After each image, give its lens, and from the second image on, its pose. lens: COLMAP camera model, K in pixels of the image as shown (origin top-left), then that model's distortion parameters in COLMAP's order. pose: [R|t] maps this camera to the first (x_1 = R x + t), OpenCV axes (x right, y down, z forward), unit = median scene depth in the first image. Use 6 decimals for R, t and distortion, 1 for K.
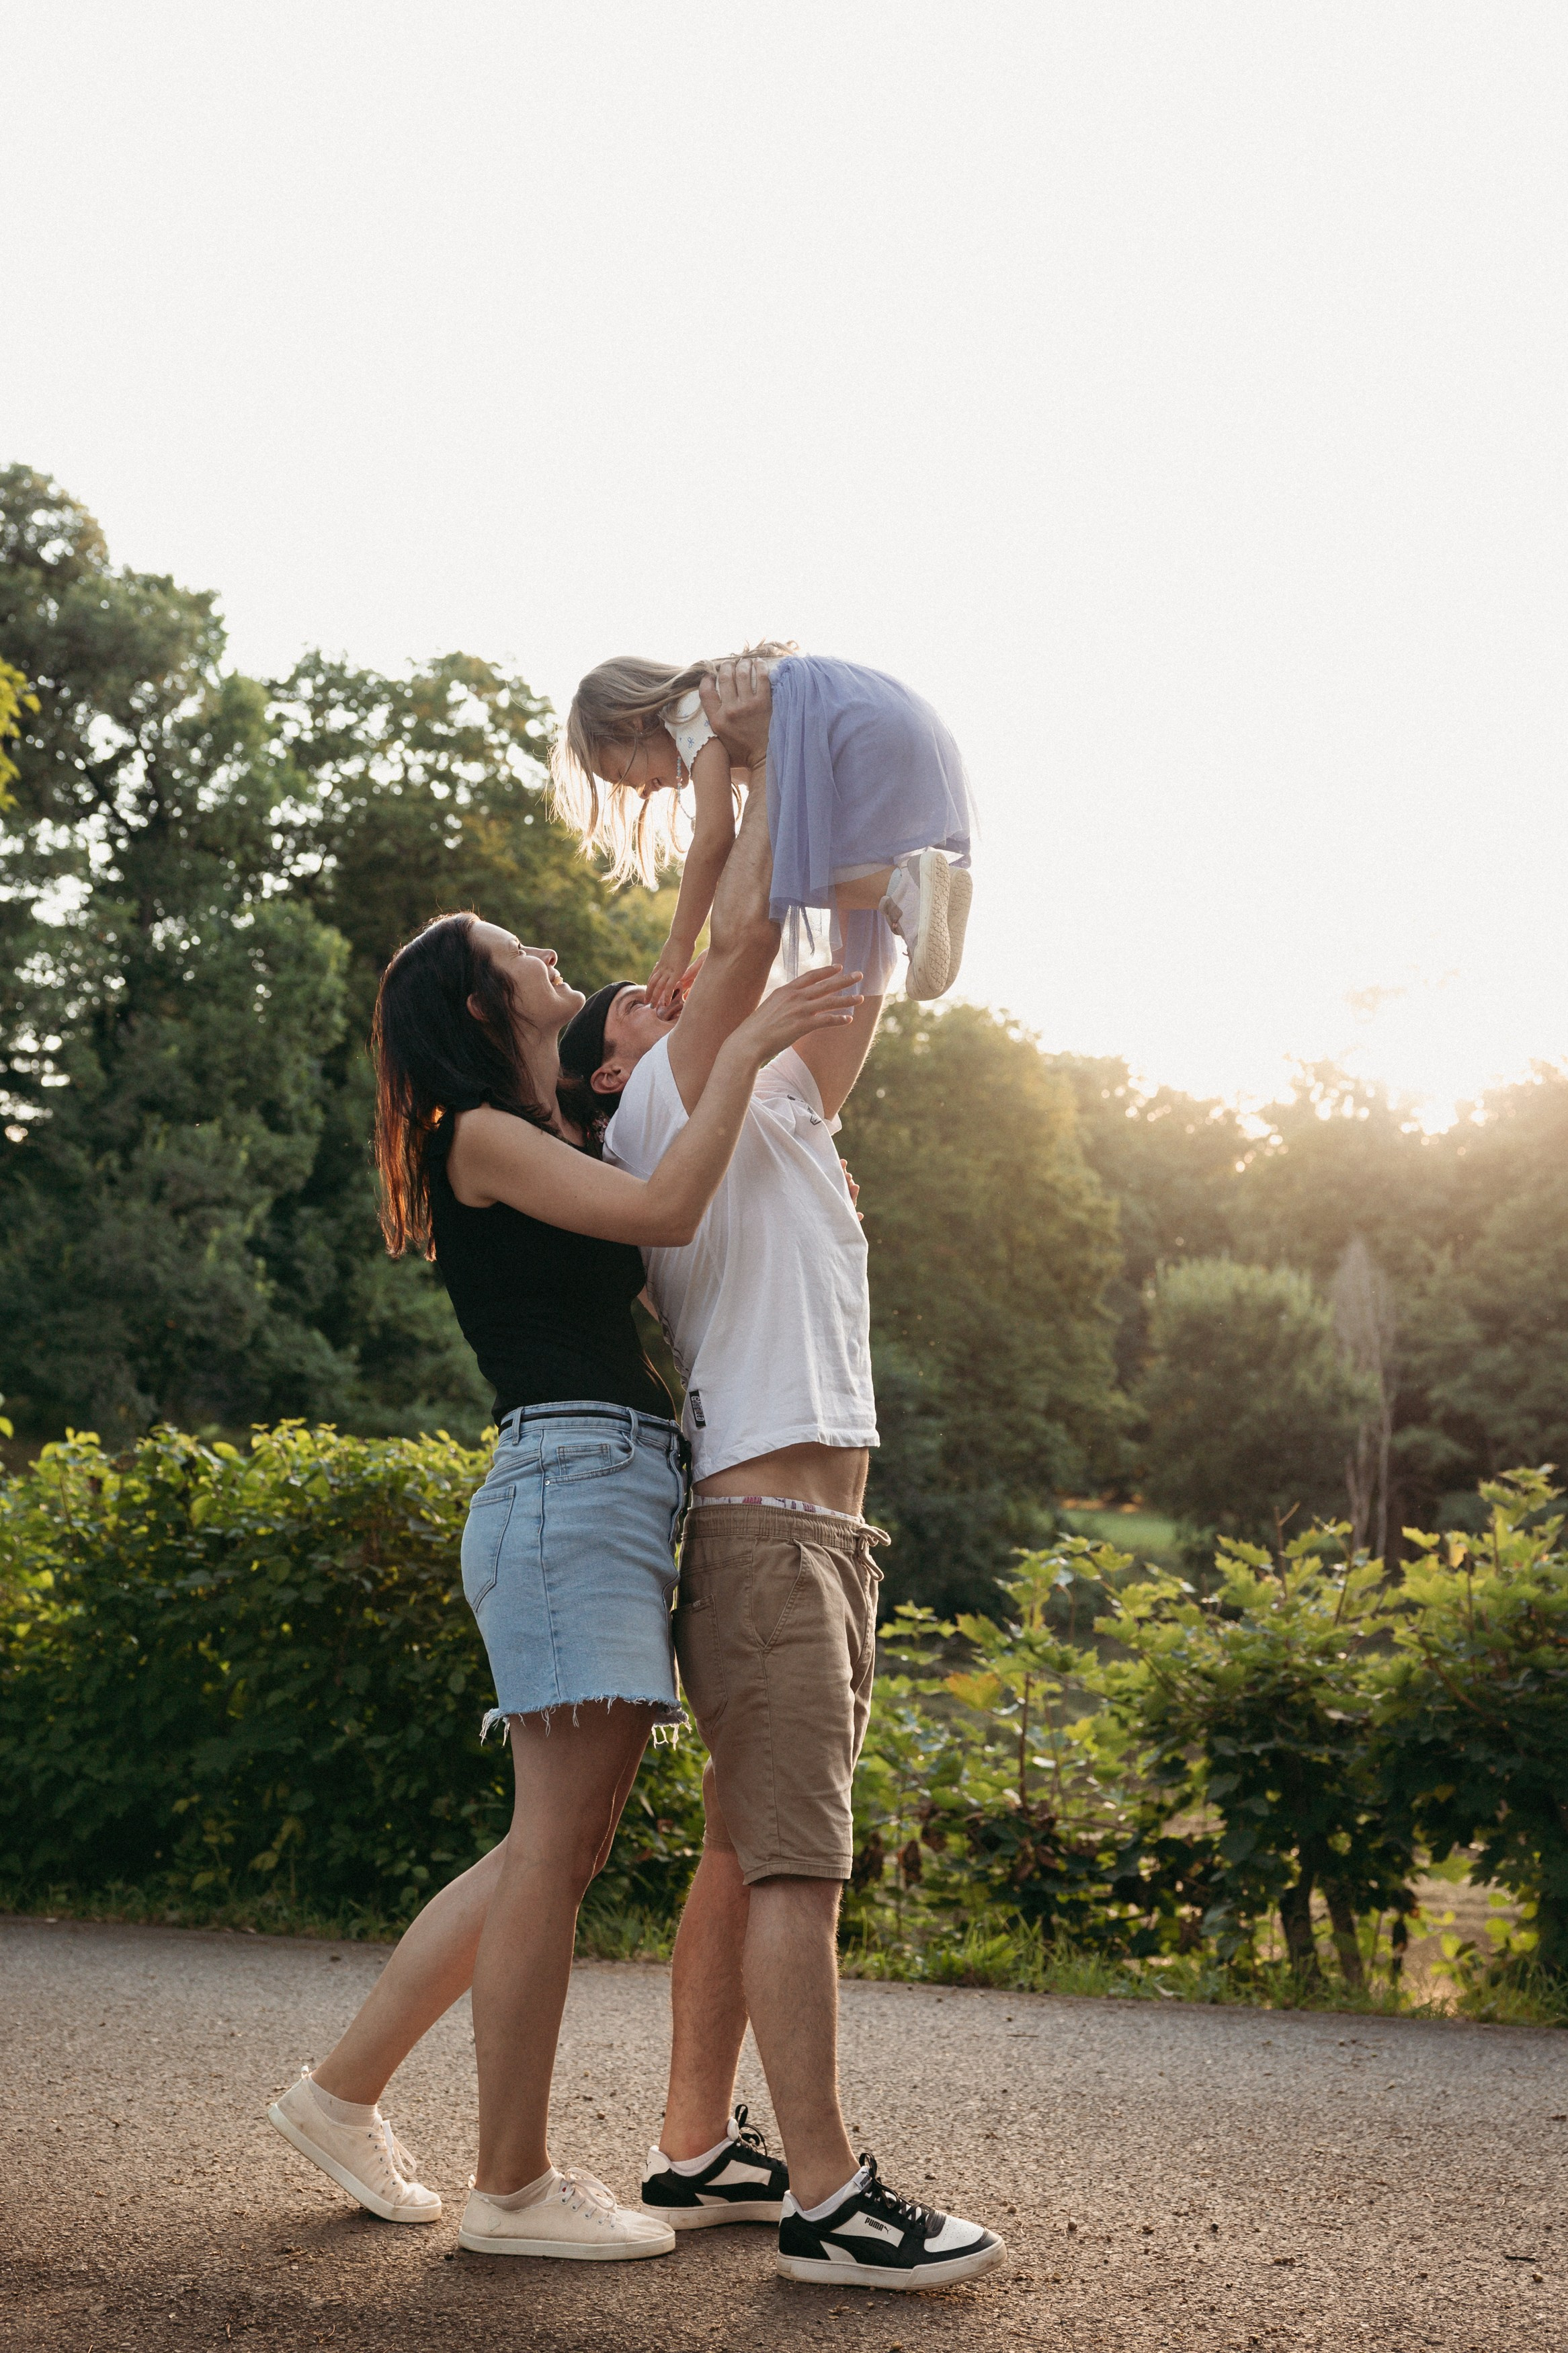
lens RADIAL K [[3042.7, 0, 780.5], [0, 3042.7, 1189.4], [0, 0, 1]] dist [0.010365, 0.000000]
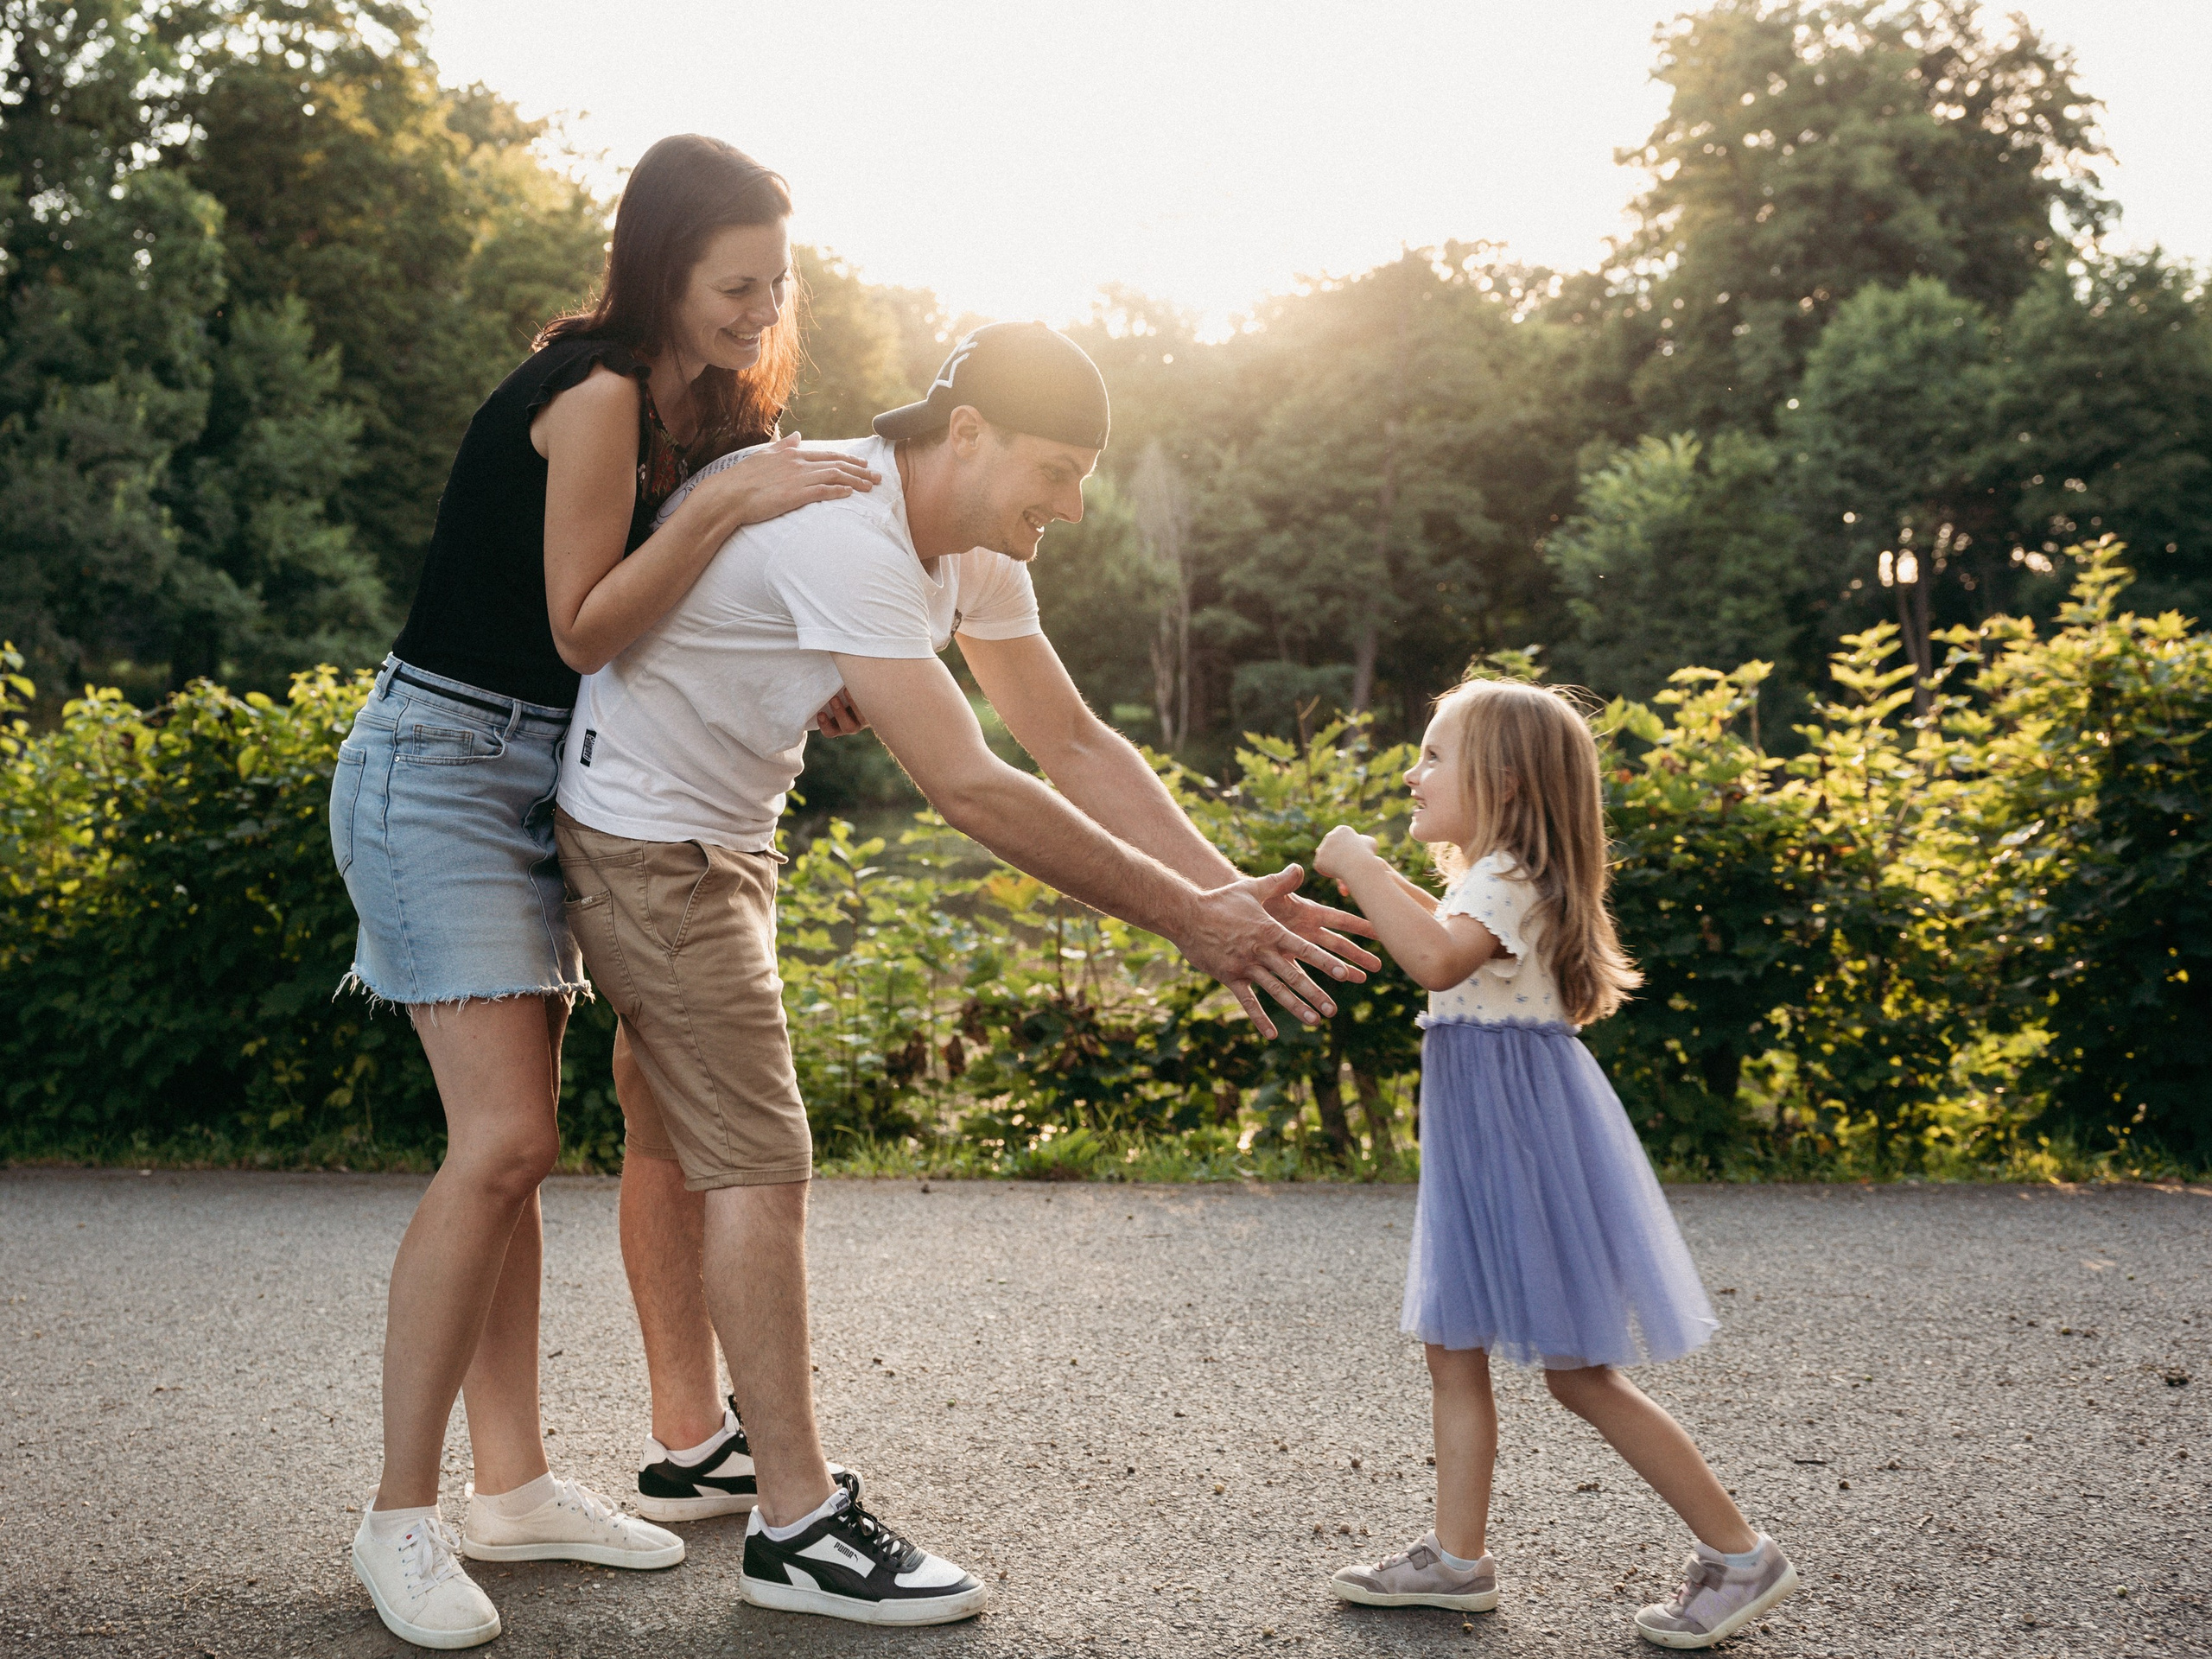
lens RADIAL K [[3016.9, 0, 1082.4], [0, 3016.9, 810.1], [0, 0, 1]] dist [0.009540, 0.000000]
pose [[0.995633, -0.056135, 0.074593, 0.067764], [0.045820, 0.989998, 0.133435, 0.000963], [-0.081337, -0.129435, 0.988246, -0.102179]]
